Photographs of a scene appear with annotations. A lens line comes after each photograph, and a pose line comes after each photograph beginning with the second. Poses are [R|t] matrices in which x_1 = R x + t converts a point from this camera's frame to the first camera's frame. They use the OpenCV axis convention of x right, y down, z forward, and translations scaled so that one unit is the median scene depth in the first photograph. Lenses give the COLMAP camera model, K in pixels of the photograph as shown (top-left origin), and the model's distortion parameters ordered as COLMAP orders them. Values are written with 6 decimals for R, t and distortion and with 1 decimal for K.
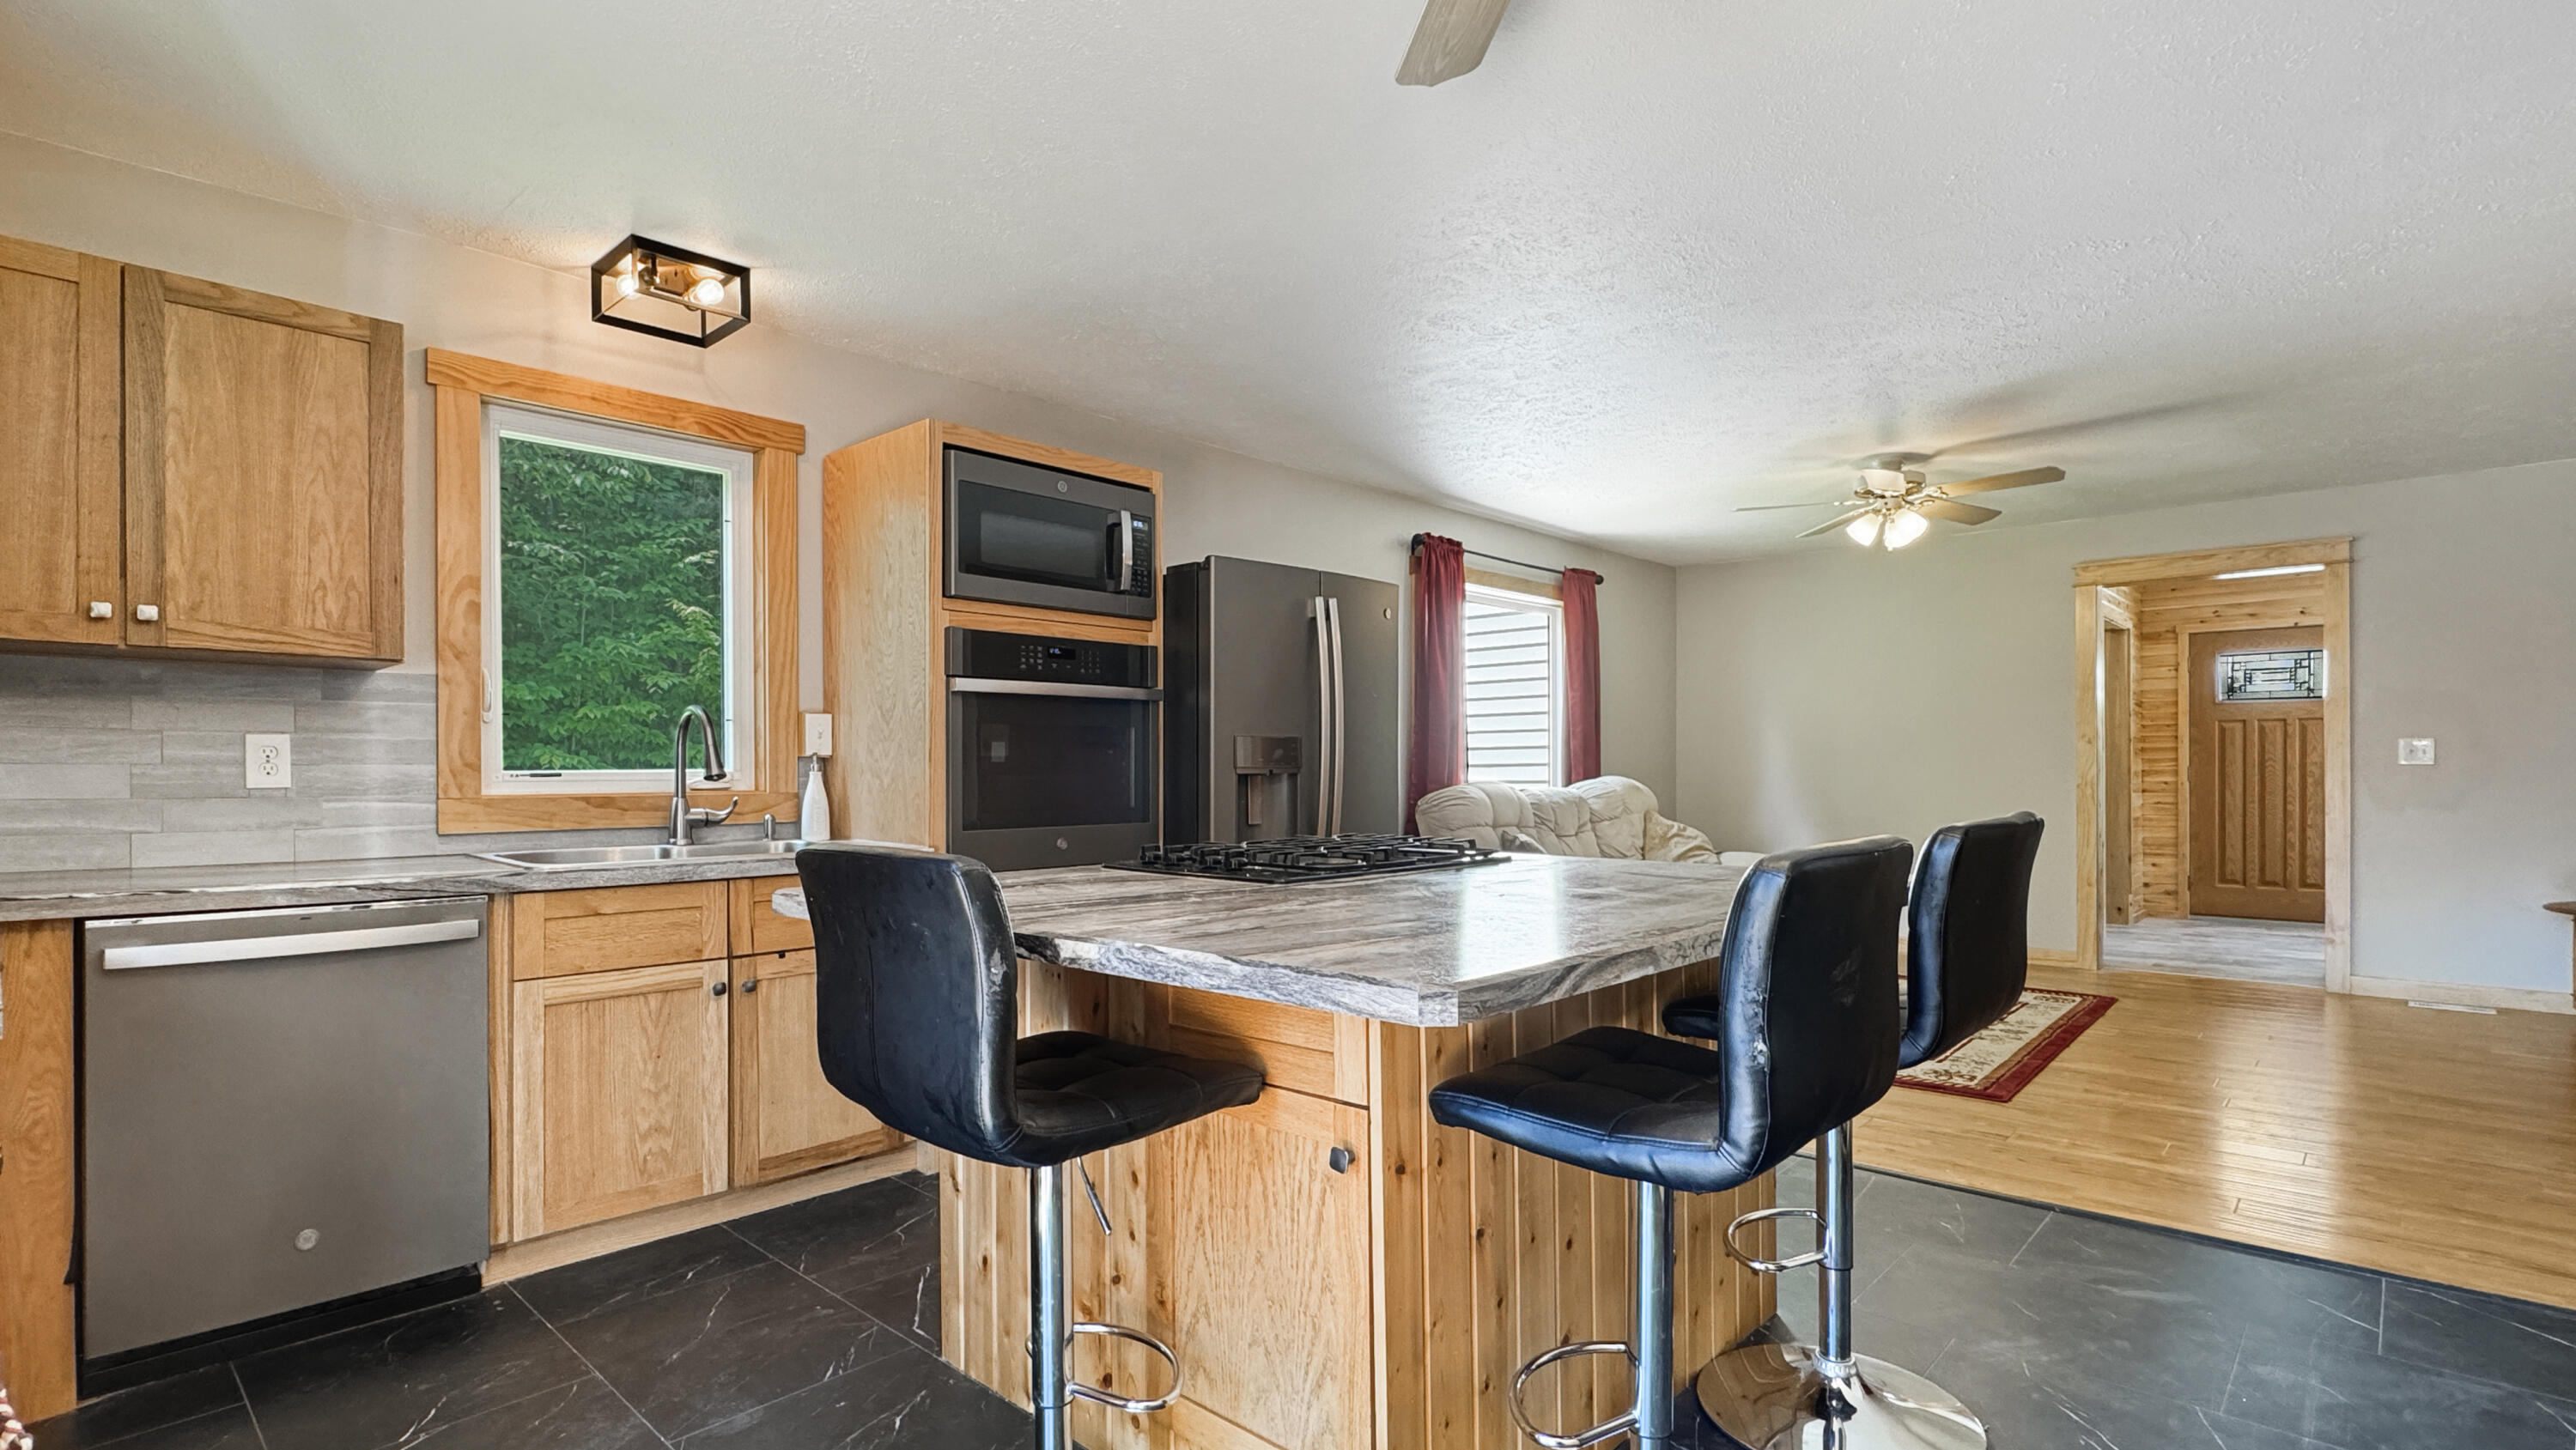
lens RADIAL K [[1212.7, 0, 1289.8], [0, 1212.7, 772.0], [0, 0, 1]] dist [0.000235, -0.000036]
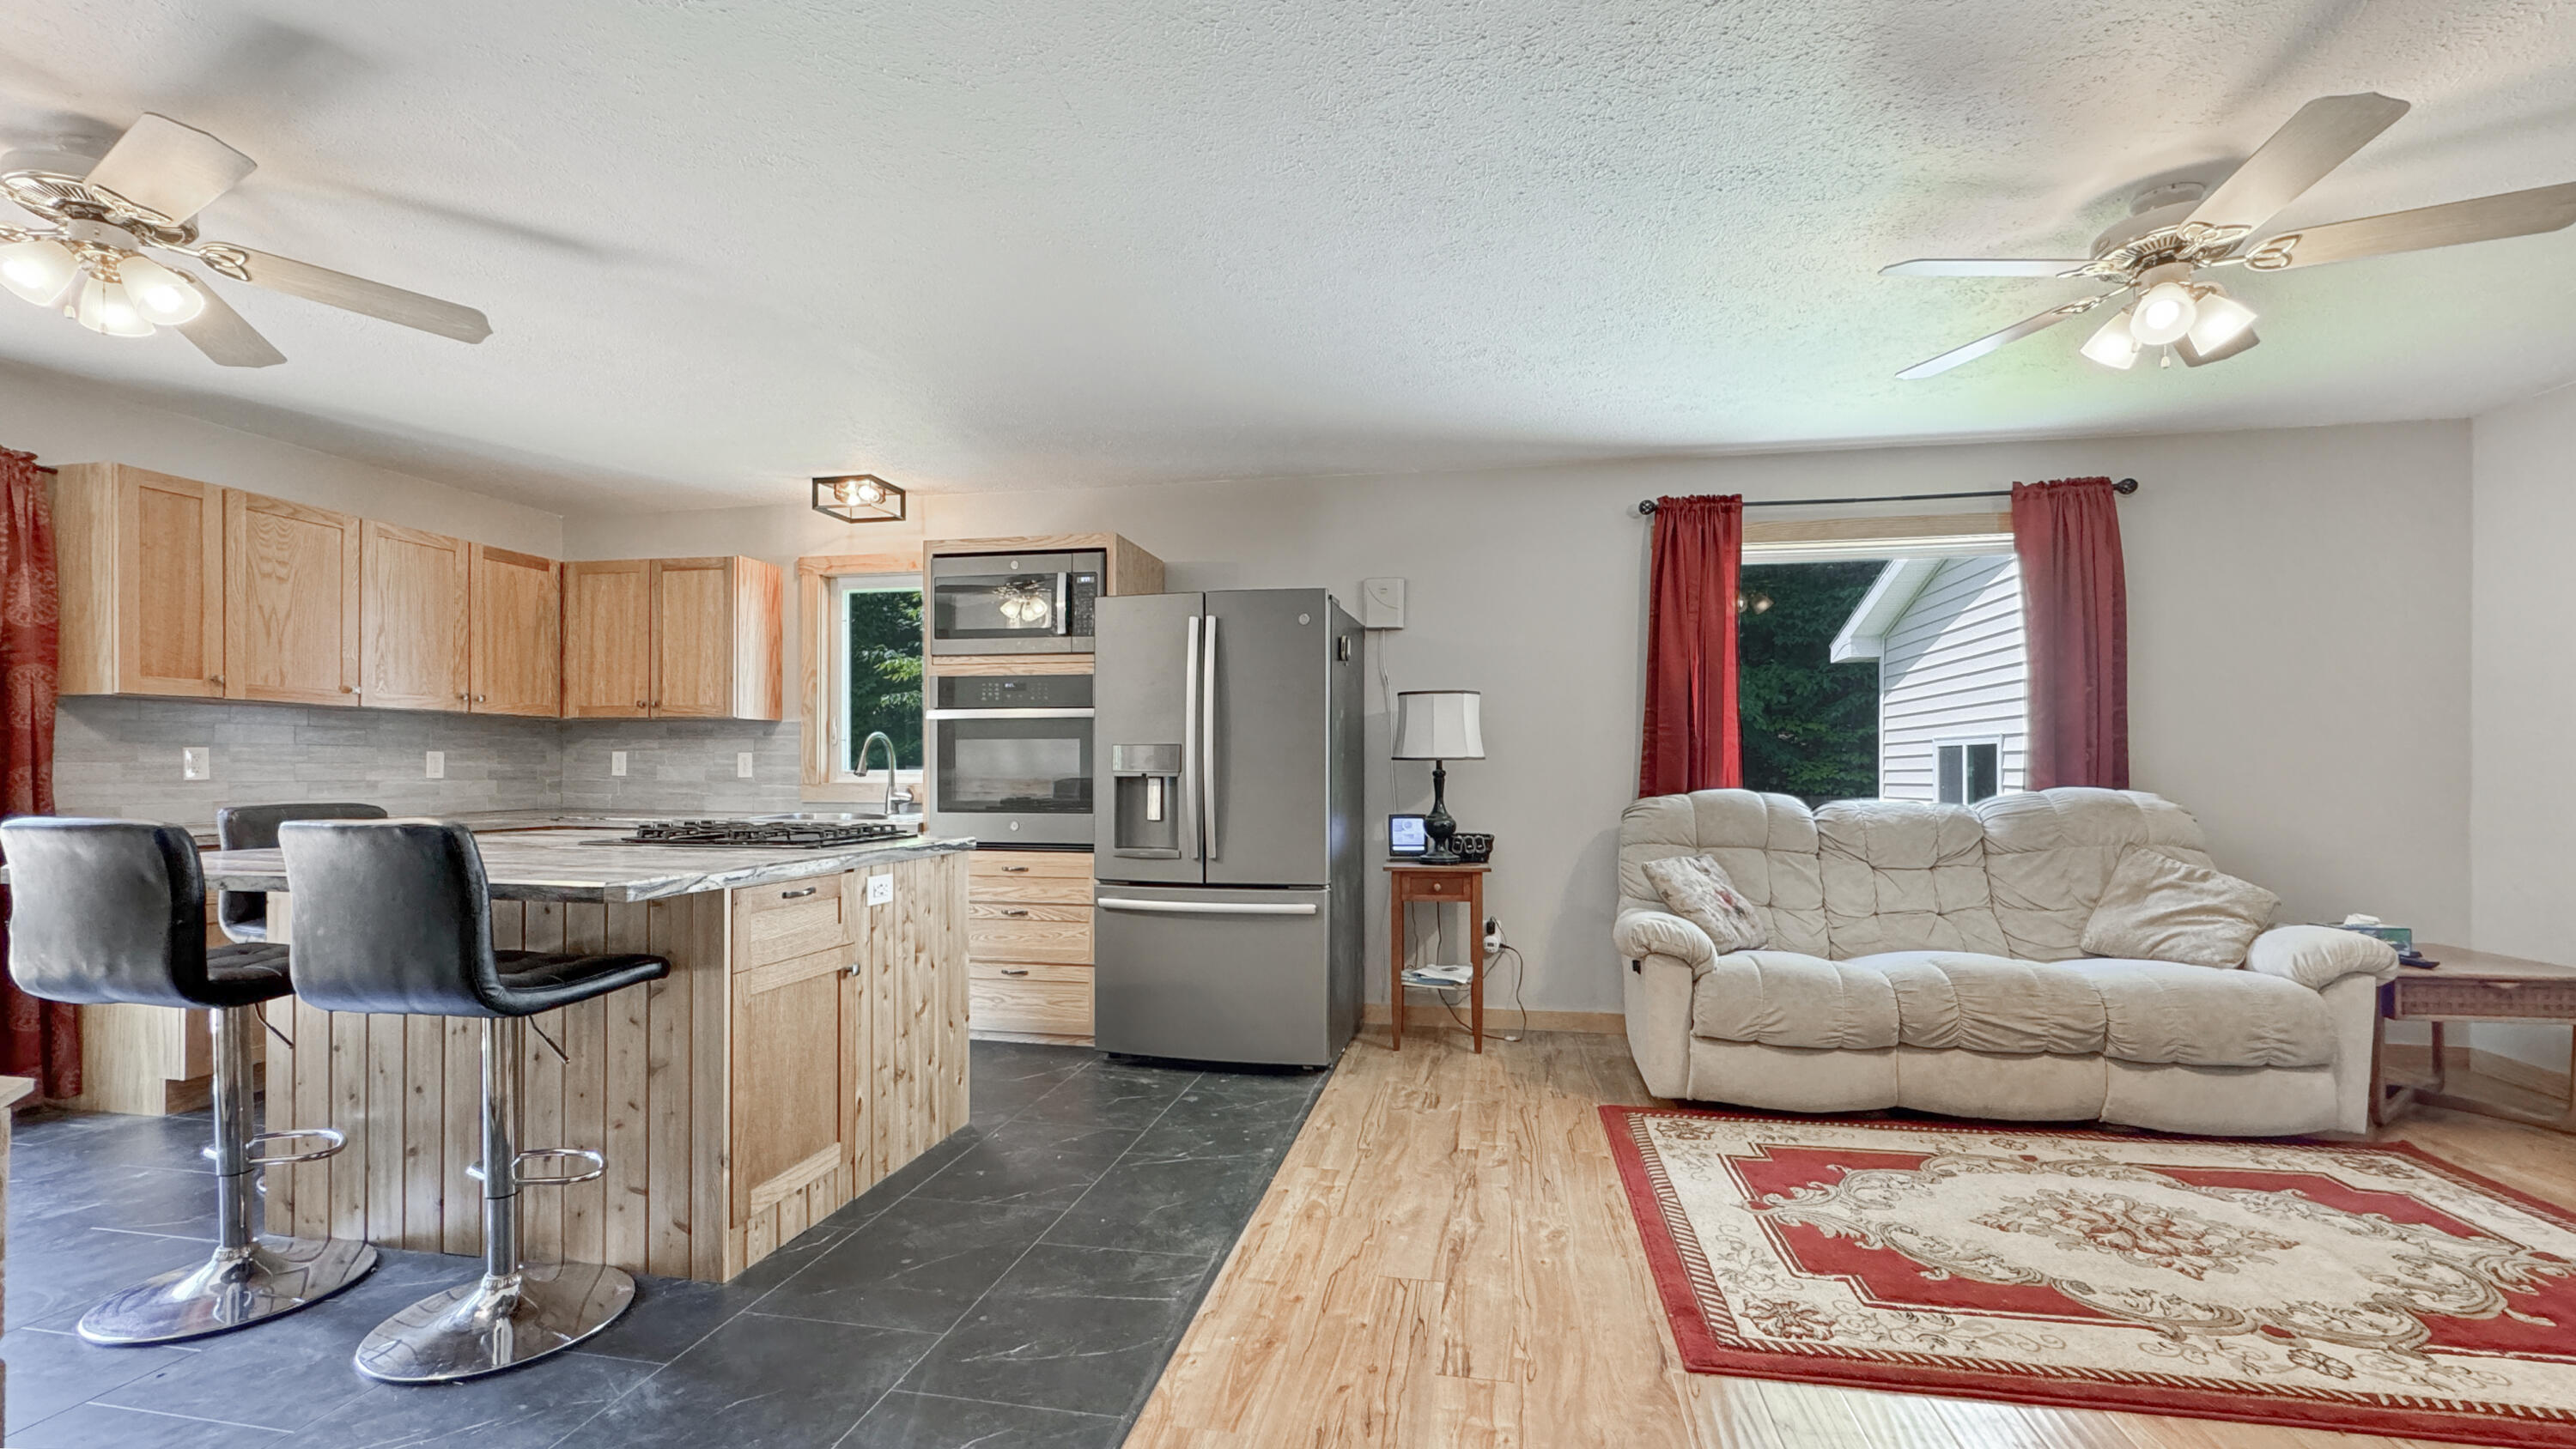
lens RADIAL K [[1061.7, 0, 1294.8], [0, 1061.7, 766.7], [0, 0, 1]] dist [-0.000806, 0.000021]
pose [[0.533507, 0.003306, -0.845789, 1.226860], [-0.007141, 0.999974, -0.000596, -0.011131], [0.845765, 0.006357, 0.533517, 0.777115]]
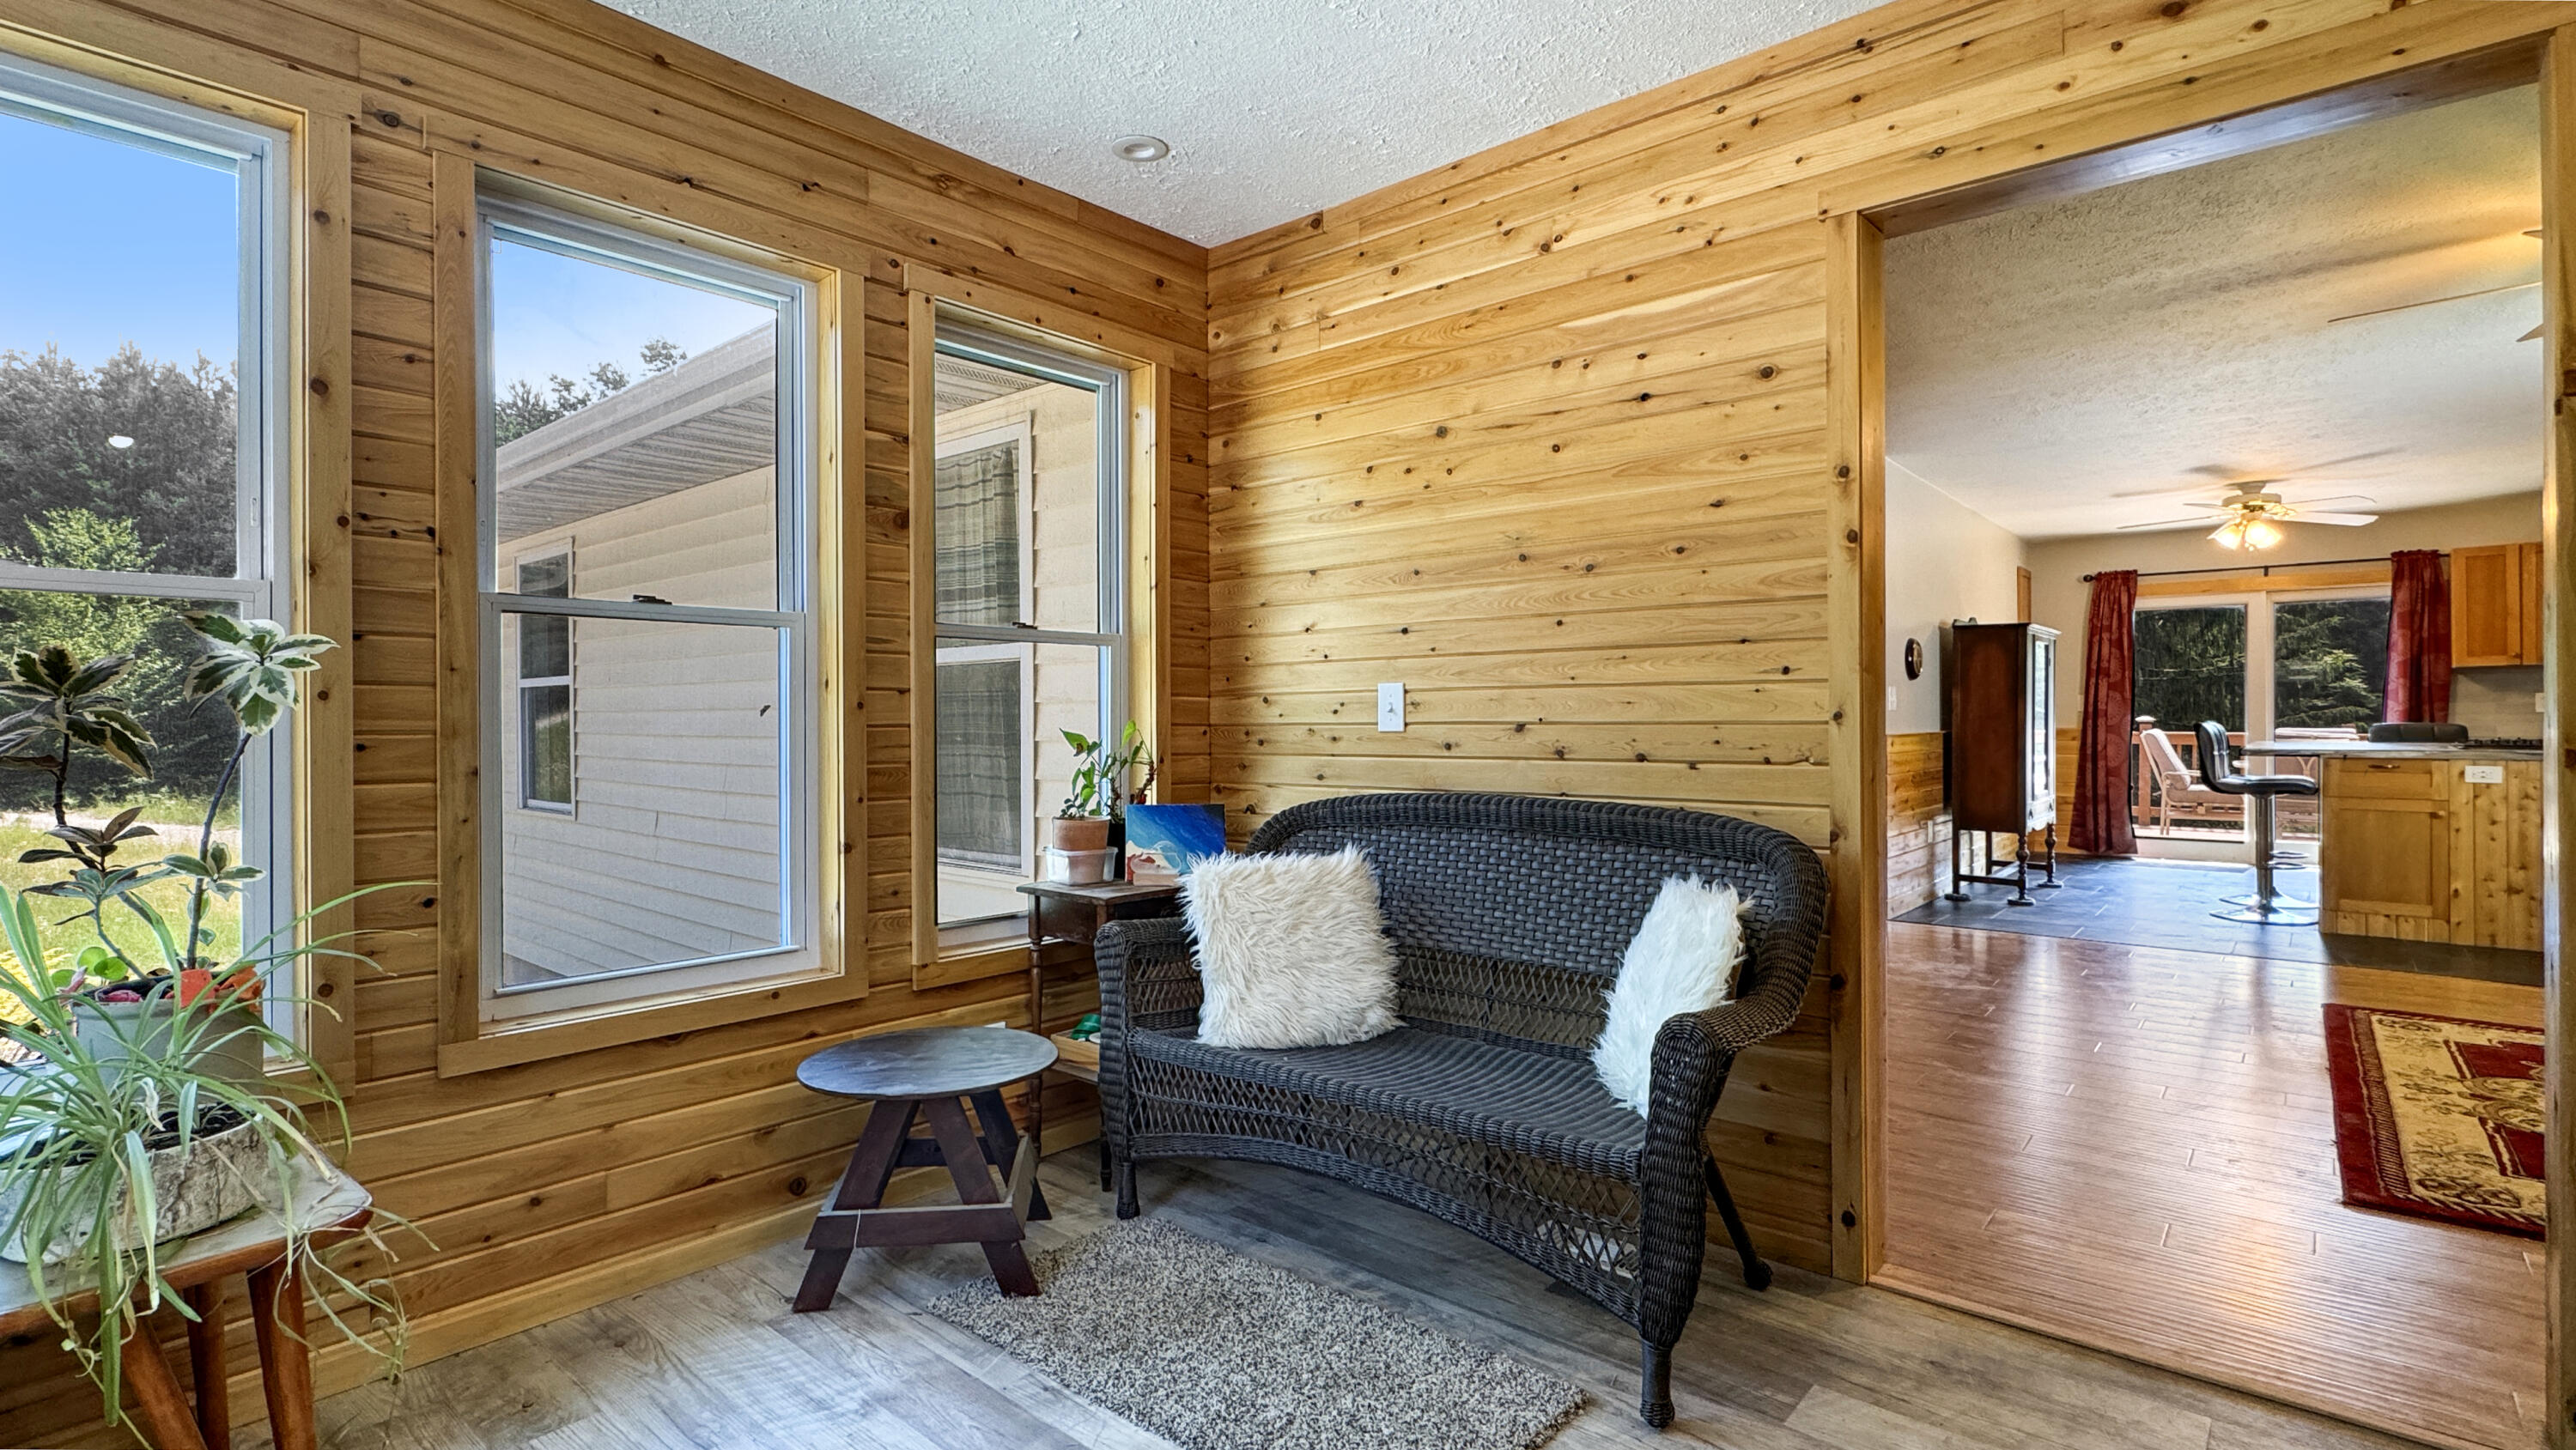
lens RADIAL K [[1201.2, 0, 1288.4], [0, 1201.2, 717.9], [0, 0, 1]] dist [-0.000418, -0.000521]
pose [[-0.999265, 0.011812, -0.036471, 2.148979], [0.011612, 0.999916, 0.005692, -0.017877], [0.036535, 0.005265, -0.999319, 2.807844]]
